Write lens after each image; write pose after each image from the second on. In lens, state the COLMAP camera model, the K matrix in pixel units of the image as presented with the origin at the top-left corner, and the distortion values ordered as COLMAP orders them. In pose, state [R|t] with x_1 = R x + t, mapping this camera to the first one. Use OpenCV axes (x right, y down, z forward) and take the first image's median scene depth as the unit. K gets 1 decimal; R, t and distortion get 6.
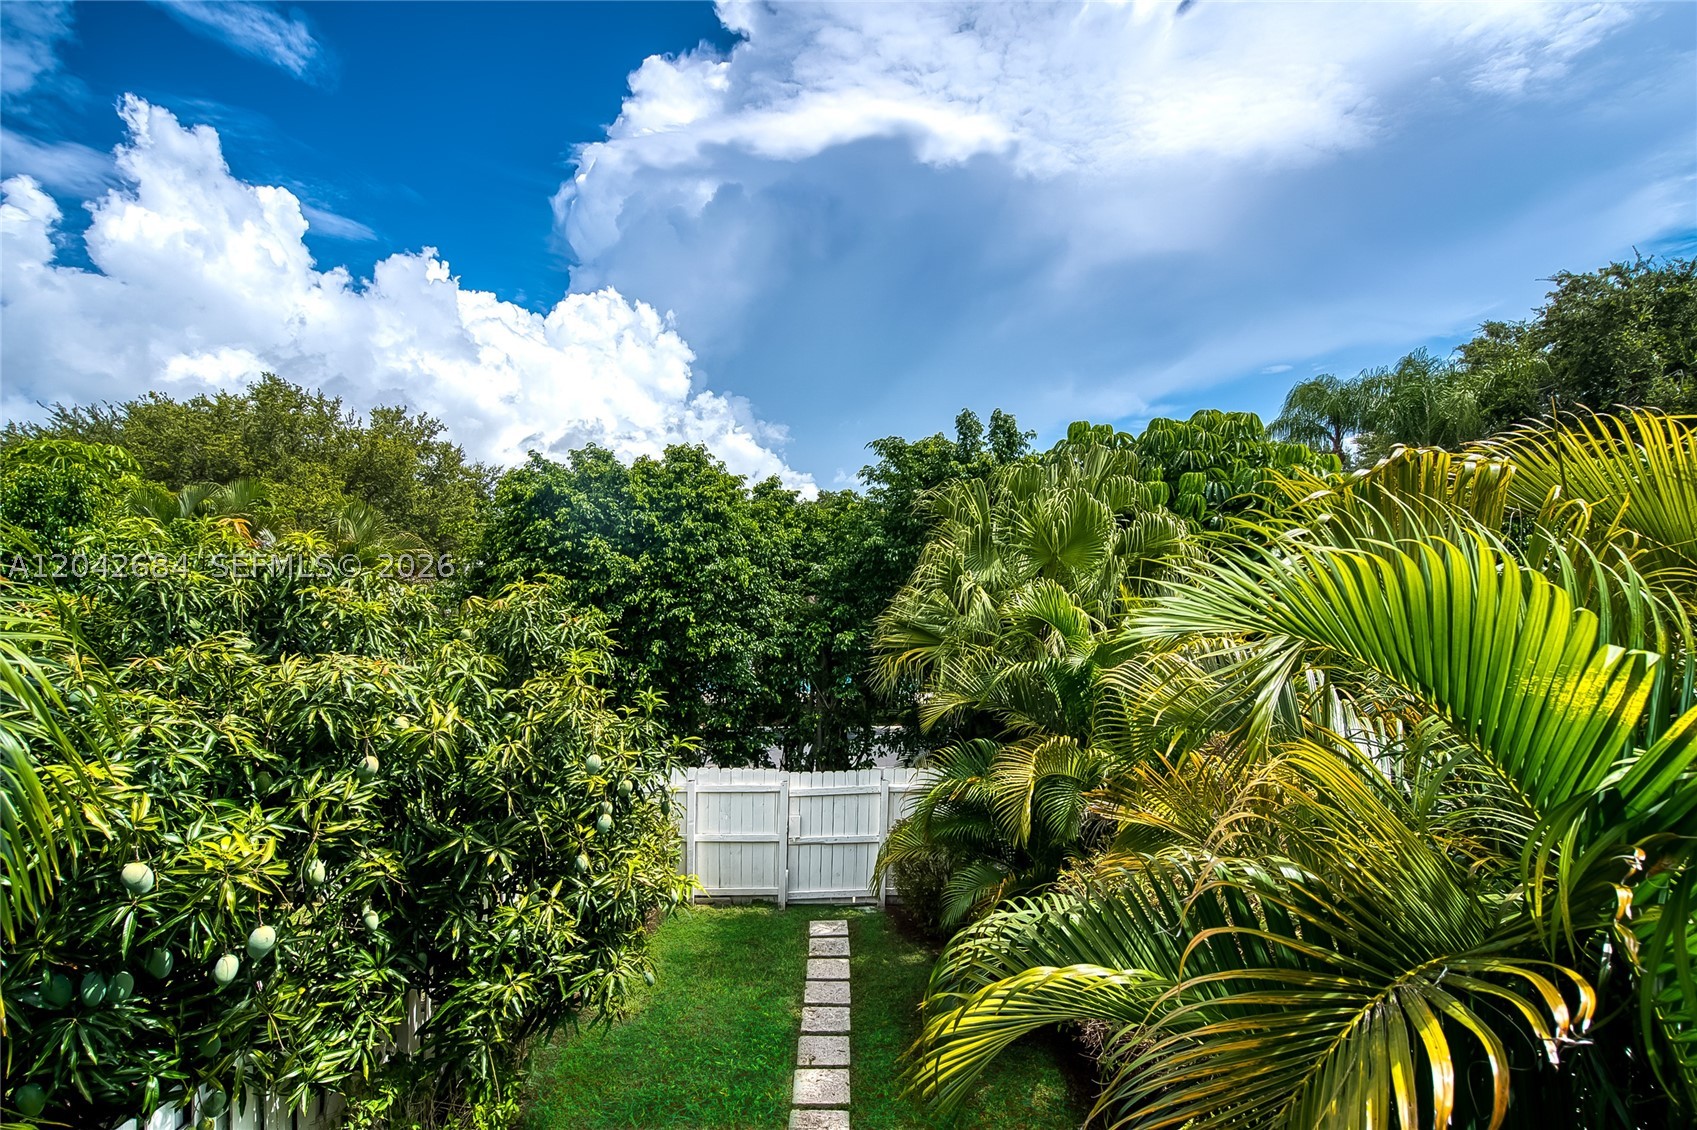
lens RADIAL K [[837.3, 0, 840.5], [0, 837.3, 590.1], [0, 0, 1]] dist [-0.063646, 0.020890]
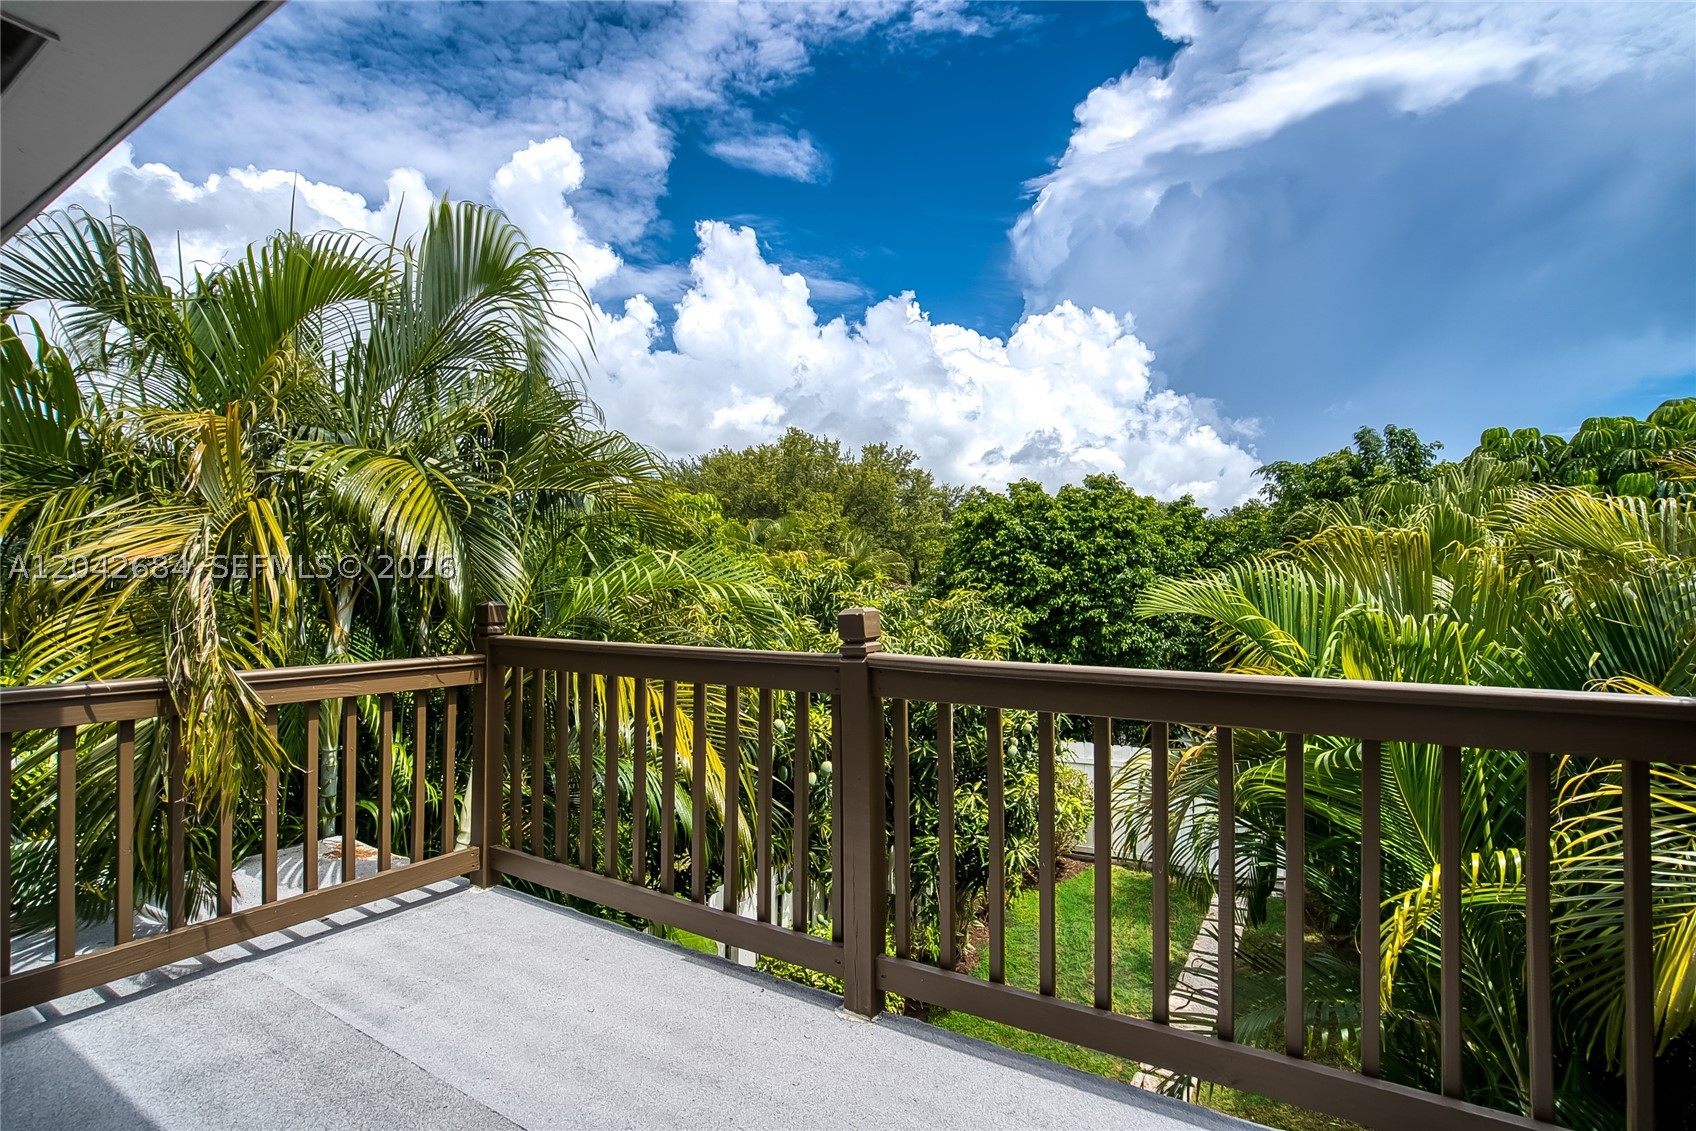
lens RADIAL K [[828.2, 0, 830.6], [0, 828.2, 567.1], [0, 0, 1]] dist [-0.019981, -0.000227]
pose [[0.851180, -0.010421, -0.524770, 0.110069], [-0.006878, 0.999496, -0.031004, -0.000888], [0.524828, 0.030000, 0.850679, -0.221938]]
